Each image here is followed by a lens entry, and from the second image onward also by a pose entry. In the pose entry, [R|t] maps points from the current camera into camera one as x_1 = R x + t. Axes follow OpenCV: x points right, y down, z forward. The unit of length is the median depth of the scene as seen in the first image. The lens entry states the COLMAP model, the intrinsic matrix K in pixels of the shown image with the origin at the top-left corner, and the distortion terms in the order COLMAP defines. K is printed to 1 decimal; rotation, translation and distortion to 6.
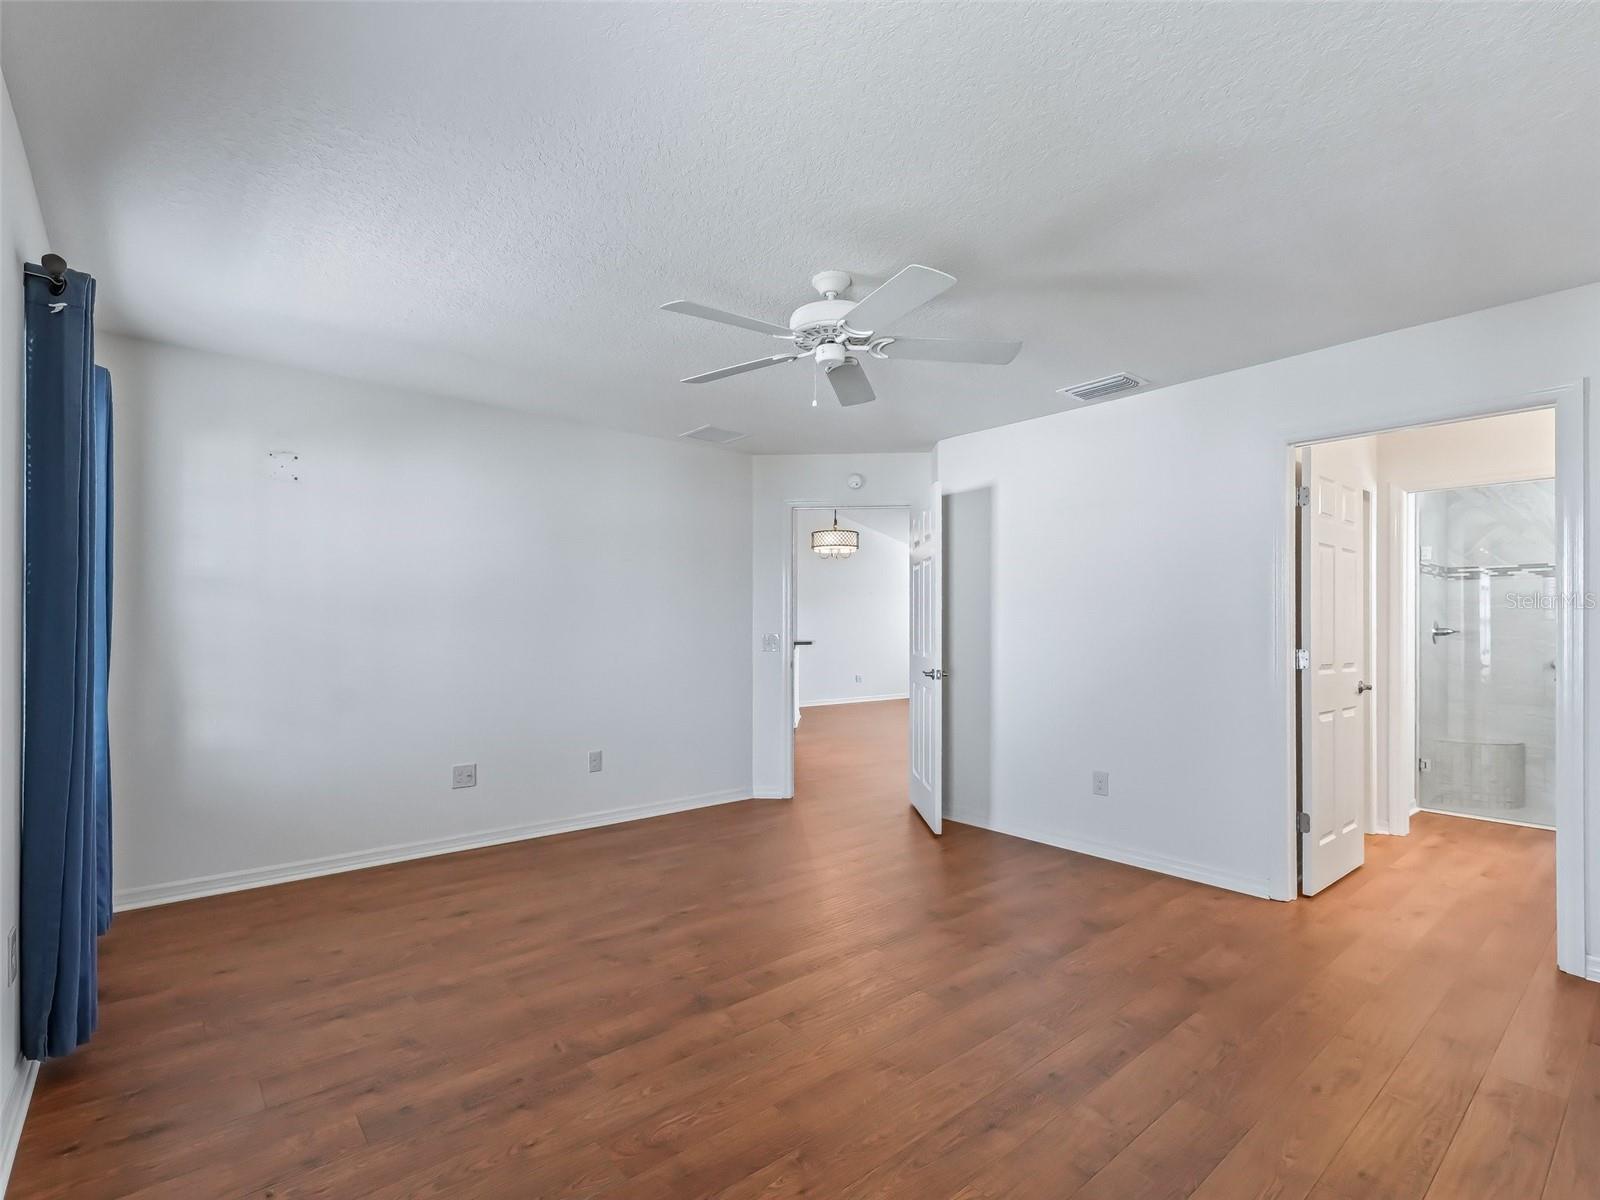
lens RADIAL K [[736.6, 0, 743.0], [0, 736.6, 625.8], [0, 0, 1]] dist [0.010117, -0.002912]
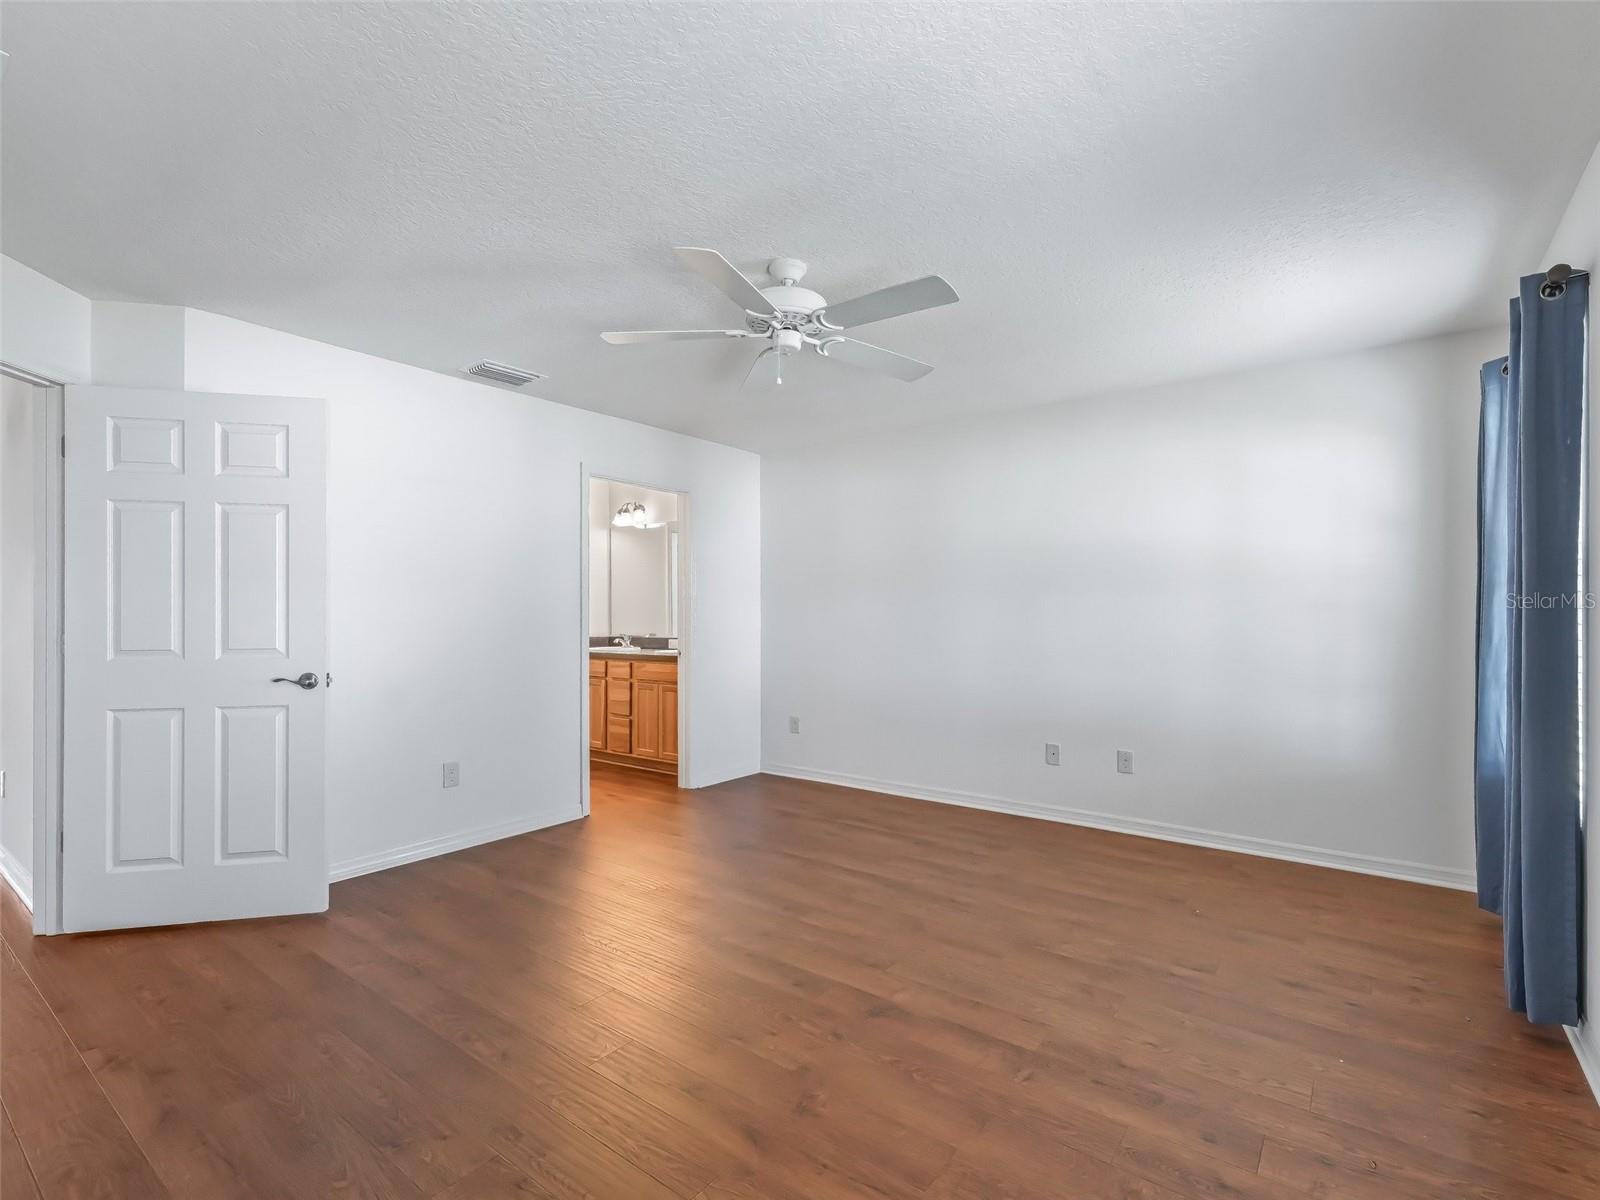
lens RADIAL K [[736.6, 0, 816.8], [0, 736.6, 615.3], [0, 0, 1]] dist [0.010117, -0.002912]
pose [[-0.250278, -0.004637, 0.968163, -0.801113], [-0.003514, 0.999986, 0.003881, 0.002733], [-0.968168, -0.002431, -0.250291, 1.117580]]
